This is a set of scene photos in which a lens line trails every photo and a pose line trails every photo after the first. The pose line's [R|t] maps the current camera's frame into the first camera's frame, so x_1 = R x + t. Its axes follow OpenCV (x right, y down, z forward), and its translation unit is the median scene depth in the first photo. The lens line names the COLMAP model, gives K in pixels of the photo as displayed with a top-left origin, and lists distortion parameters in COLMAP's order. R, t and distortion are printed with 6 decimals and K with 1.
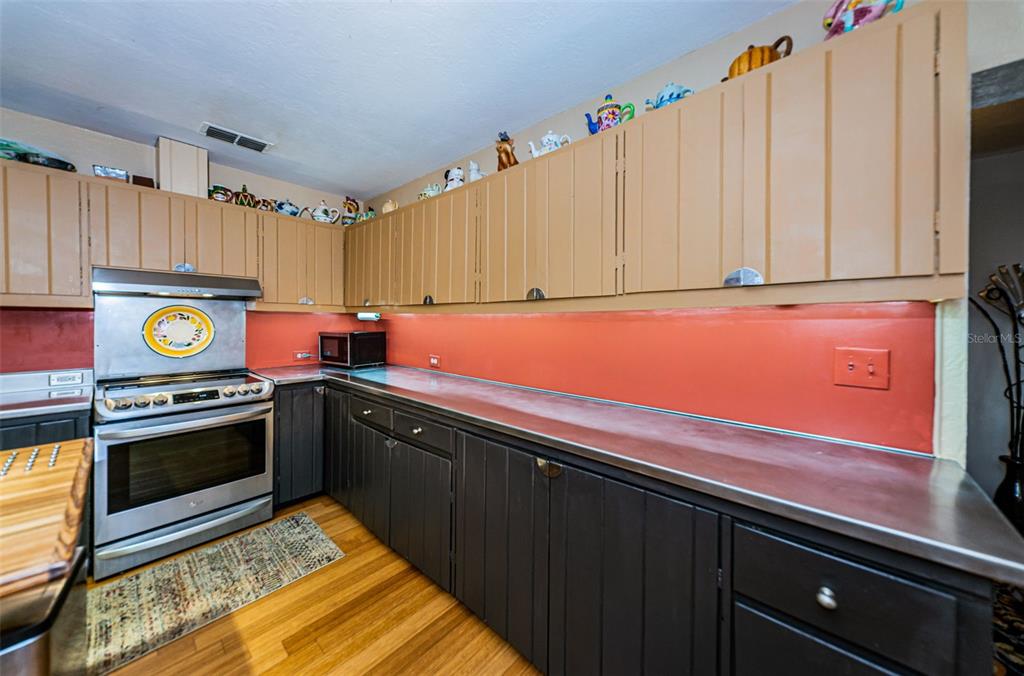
lens RADIAL K [[360.9, 0, 512.8], [0, 360.9, 323.9], [0, 0, 1]] dist [0.001309, 0.000169]
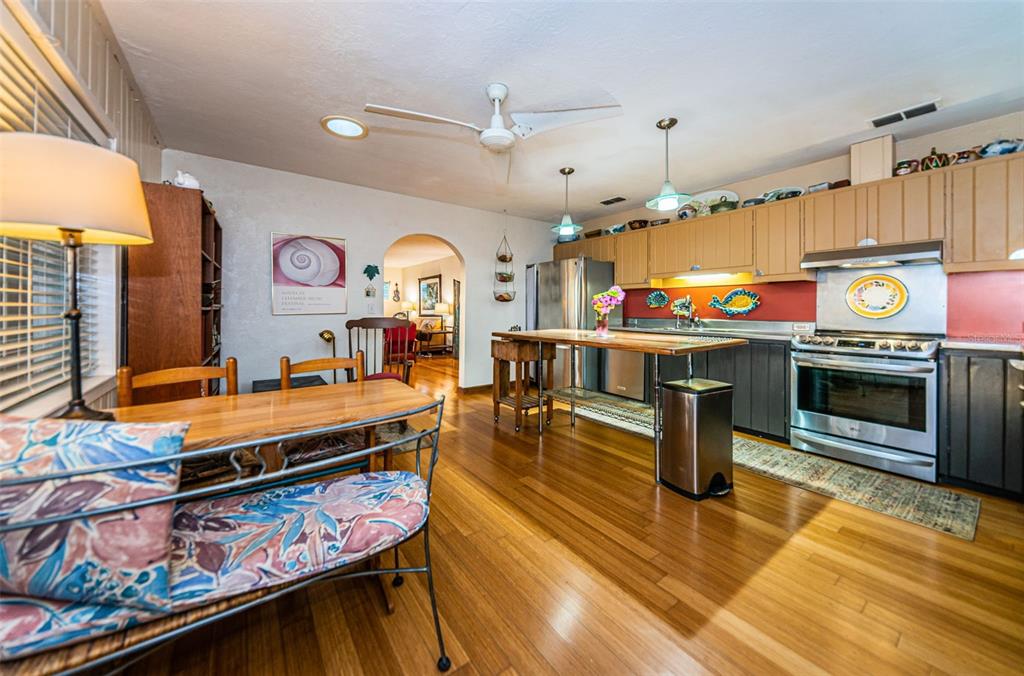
lens RADIAL K [[360.9, 0, 512.8], [0, 360.9, 323.9], [0, 0, 1]] dist [0.001309, 0.000169]
pose [[-0.199806, 0.035677, -0.979186, 0.528457], [-0.011680, 0.999179, 0.038789, 0.084626], [0.979766, 0.019187, -0.199225, 0.067647]]
